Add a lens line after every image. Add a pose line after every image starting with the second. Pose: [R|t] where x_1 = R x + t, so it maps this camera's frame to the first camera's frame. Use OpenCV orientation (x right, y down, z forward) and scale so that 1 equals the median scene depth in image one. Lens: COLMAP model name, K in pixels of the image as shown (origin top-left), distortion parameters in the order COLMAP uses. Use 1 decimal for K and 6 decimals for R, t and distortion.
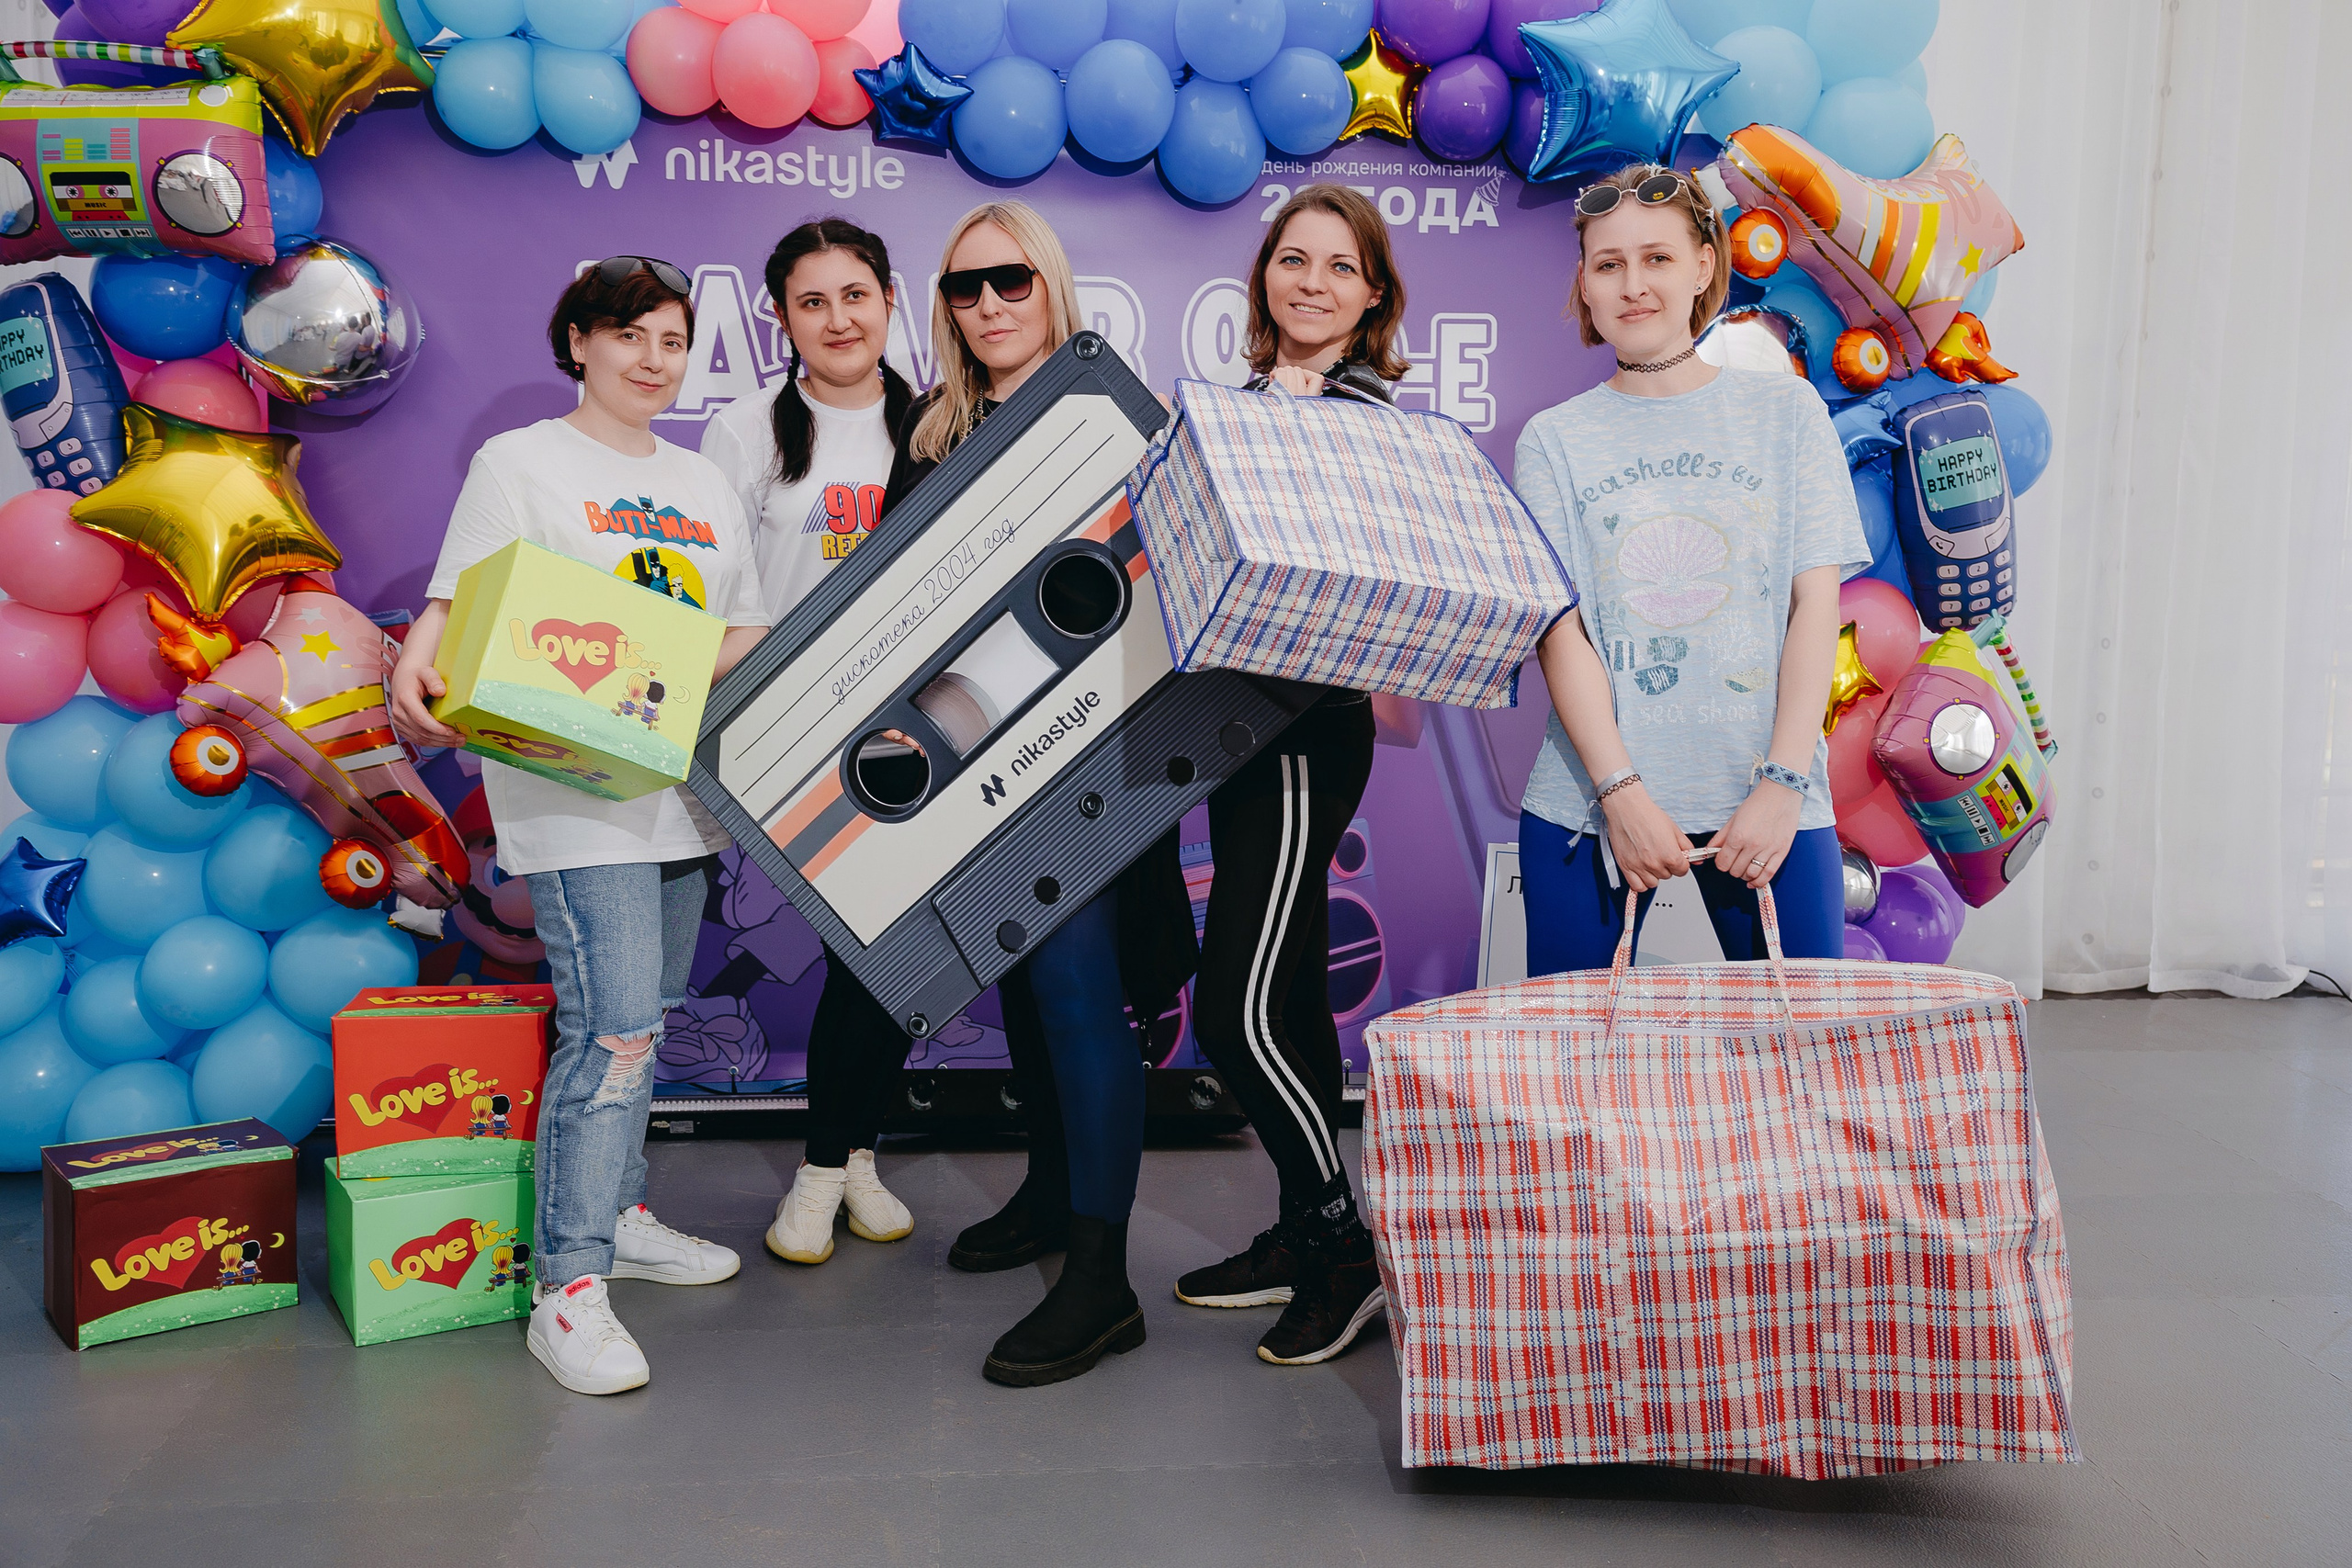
lens RADIAL K [[2012.7, 0, 1164.9], [0, 2012.7, 780.2], [0, 0, 1]] dist [0.033753, -0.003011]
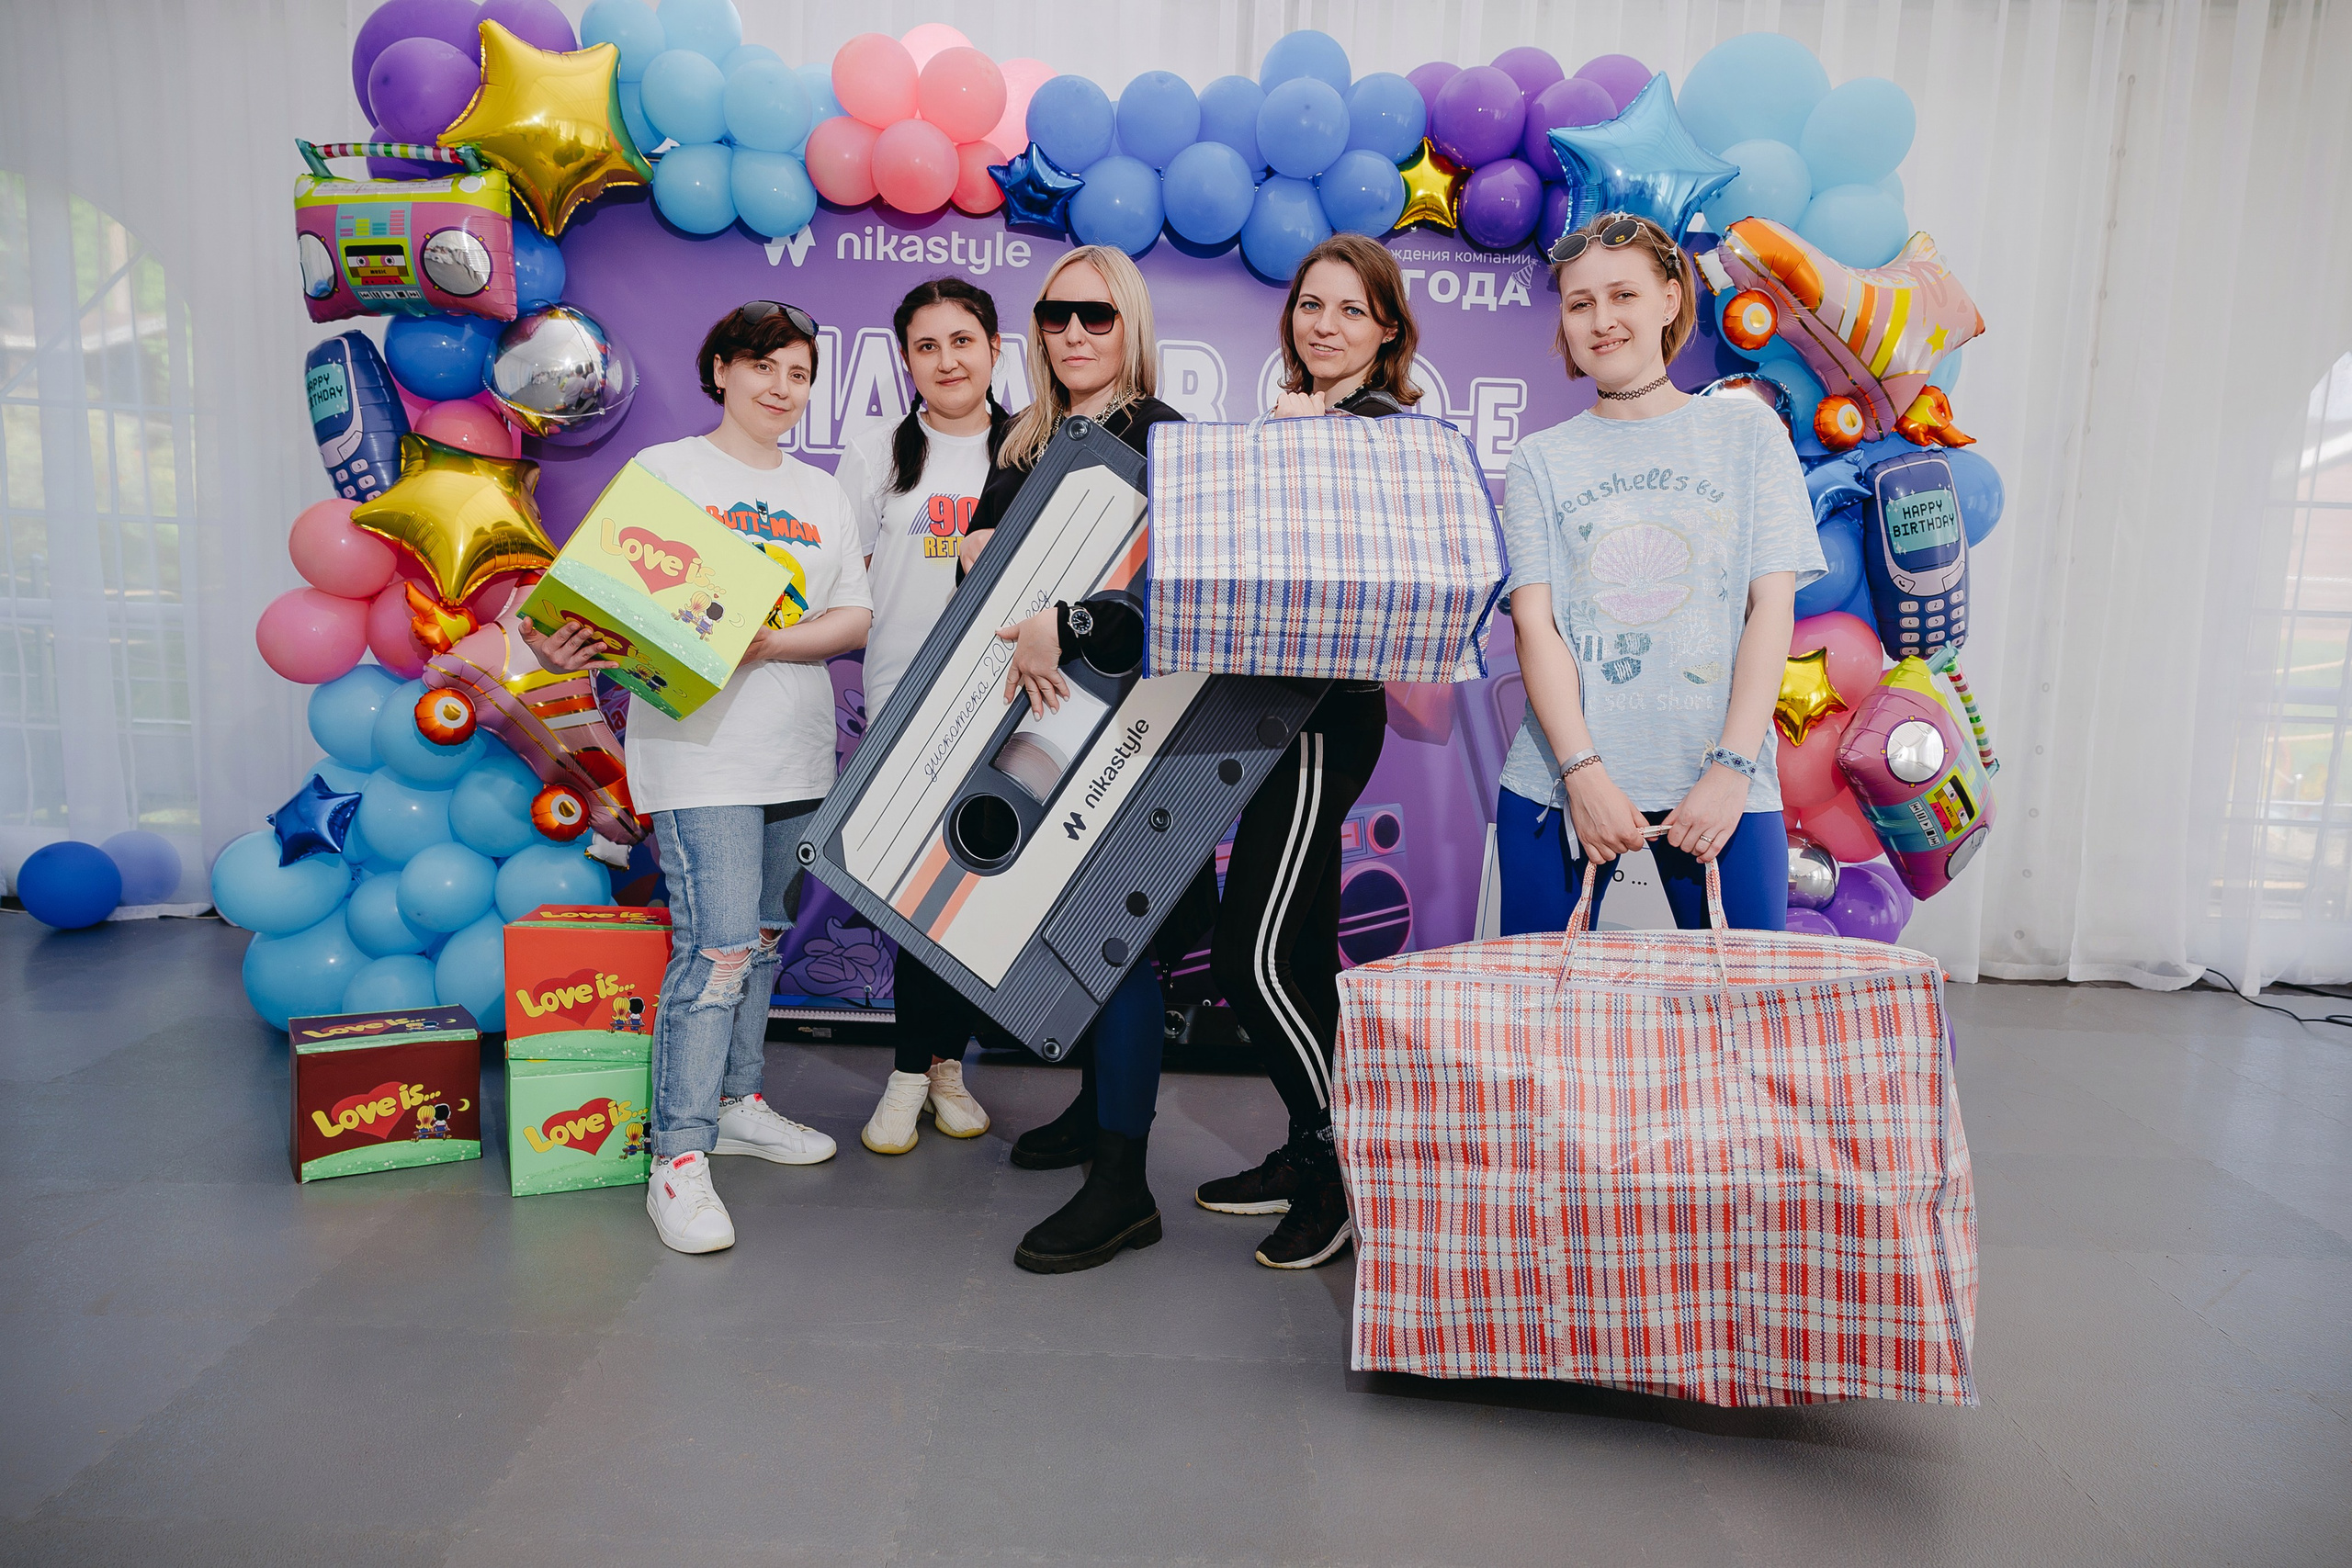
lens RADIAL K [[1545.8, 0, 1174.4], [0, 1545.8, 793.6], [0, 0, 1]] dist [-0.059923, 0.059169]
pose [[0.994970, 0.038672, -0.092403, 0.055822], [-0.037957, 0.999234, 0.009487, 0.010320], [0.092699, -0.005932, 0.995677, 0.094854]]
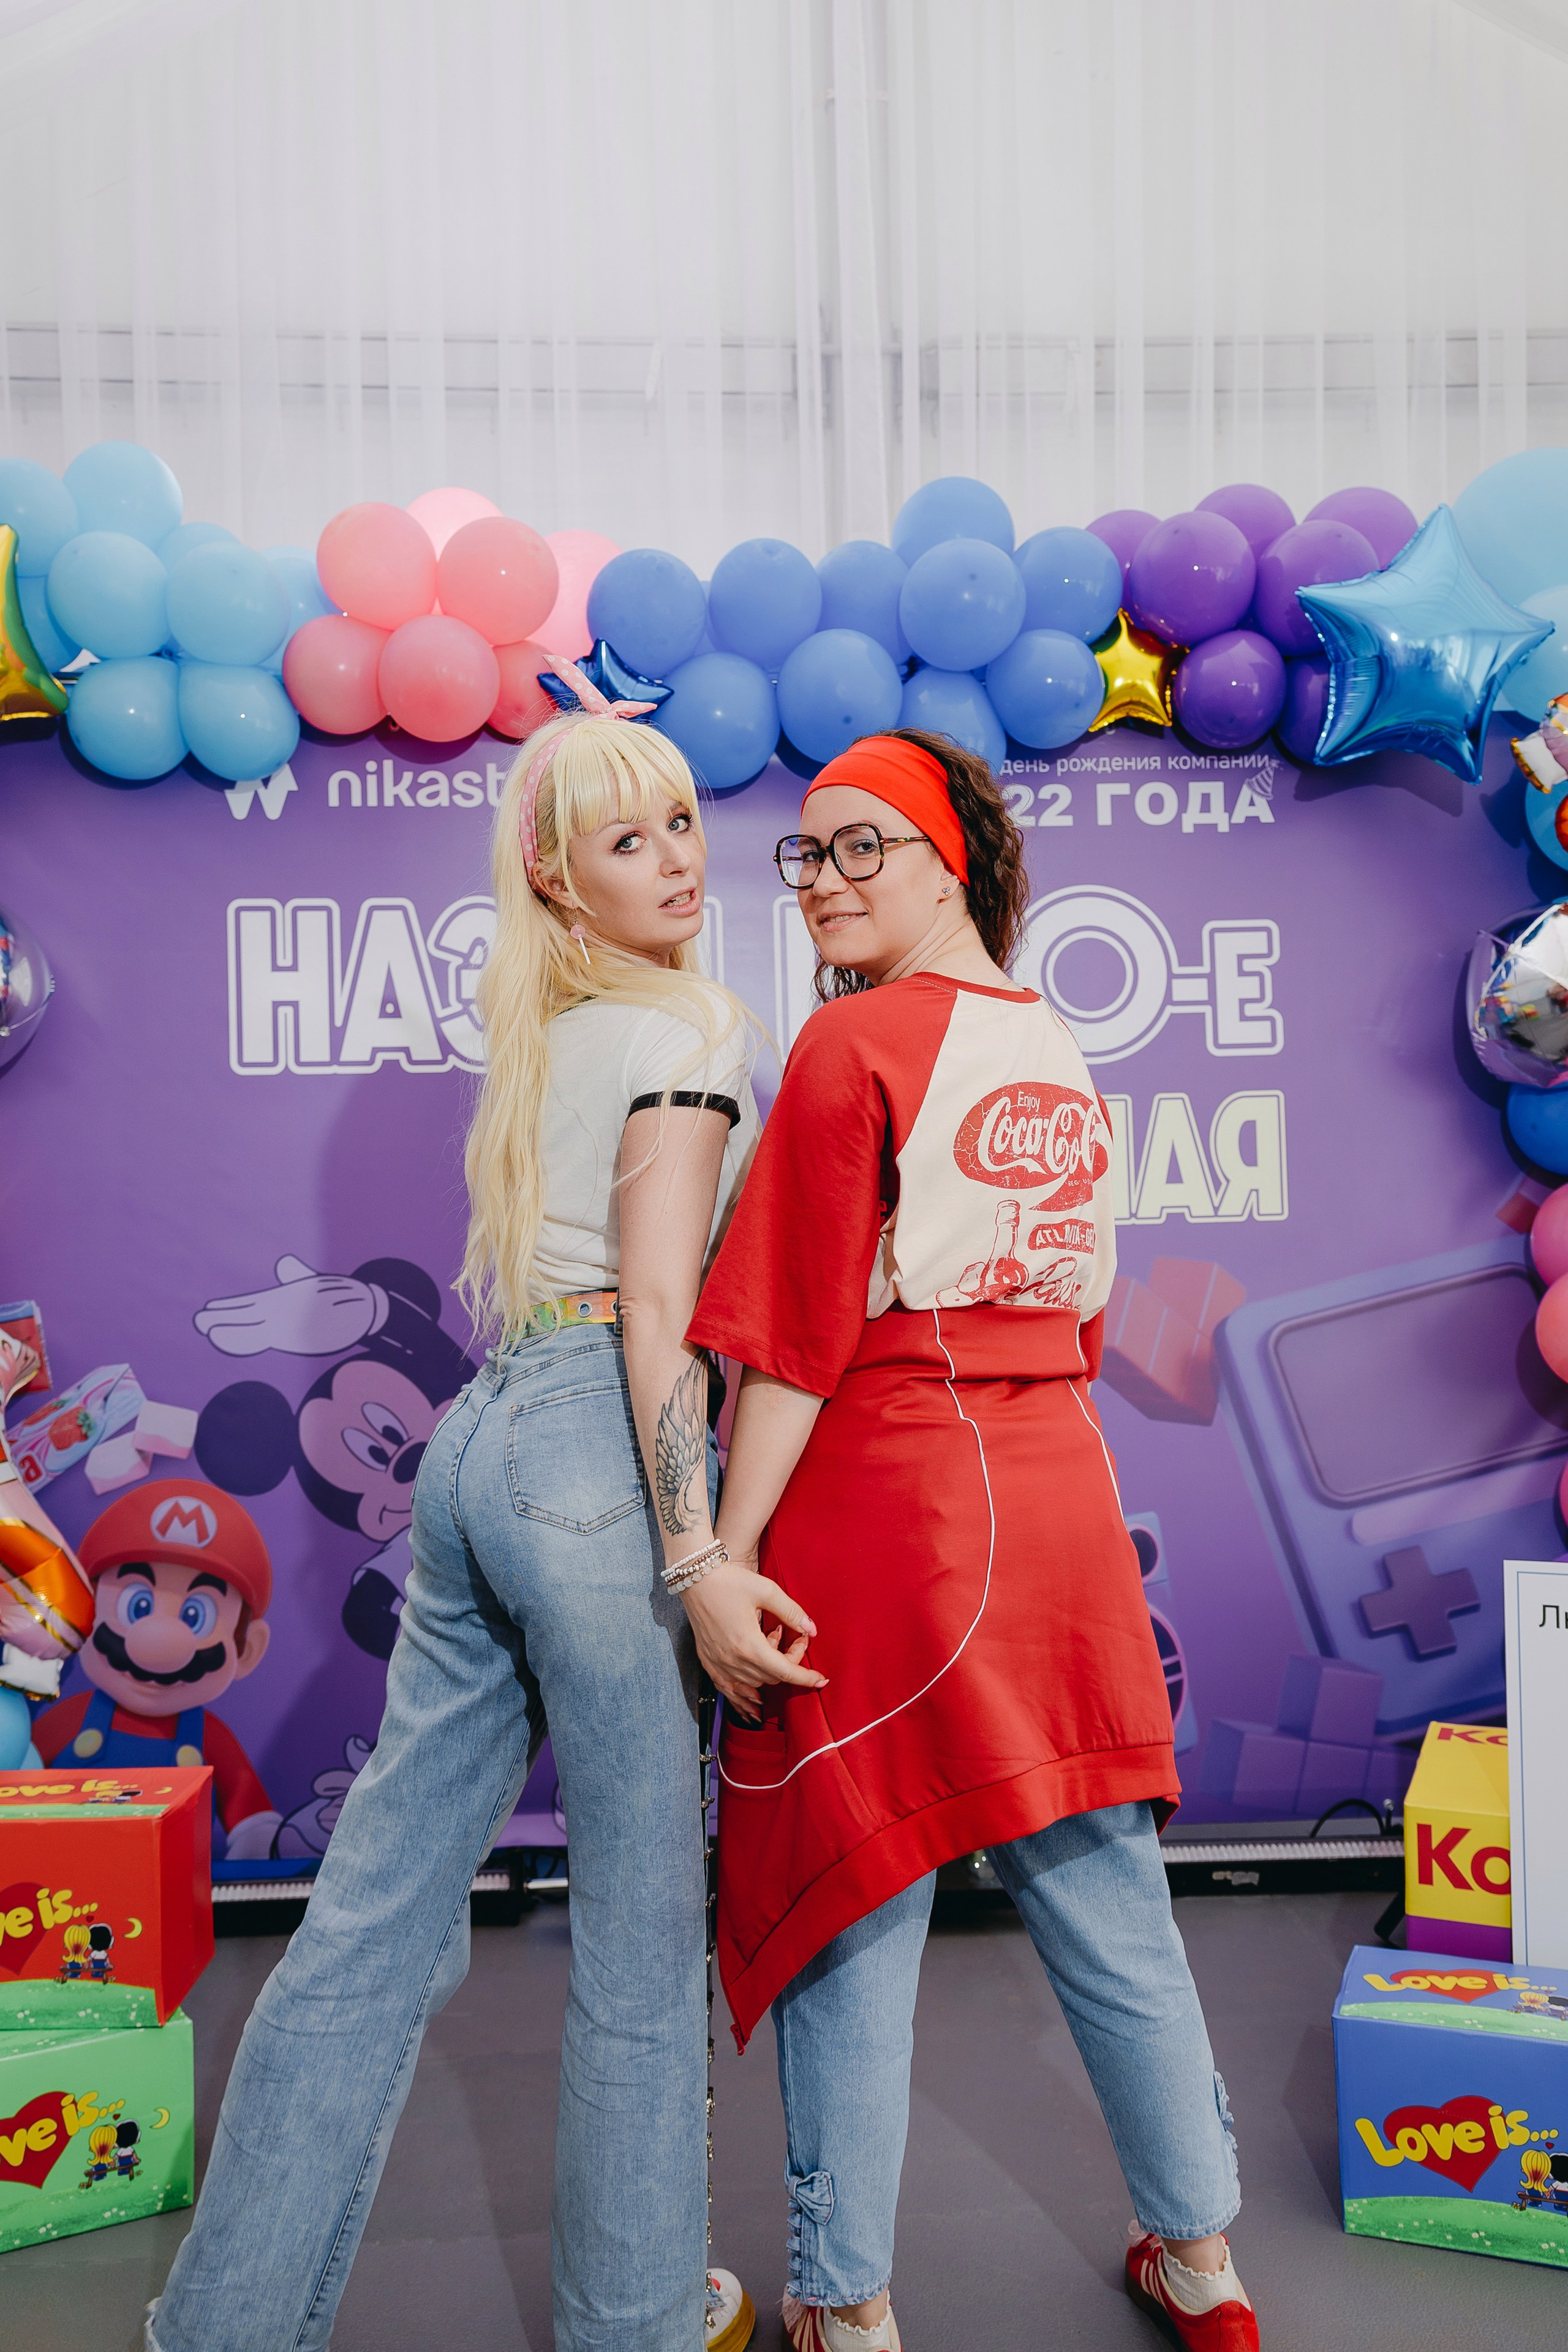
lens RADIAL K [[1965.9, 0, 768.5], [0, 1965.9, 1194.2], [0, 0, 1]] dist [0.007185, -0.024797]
pose [[0.998528, -0.034345, -0.041973, -0.024730], [0.028852, 0.991721, -0.125127, -0.015952], [0.045923, 0.123731, 0.991253, 0.180459]]
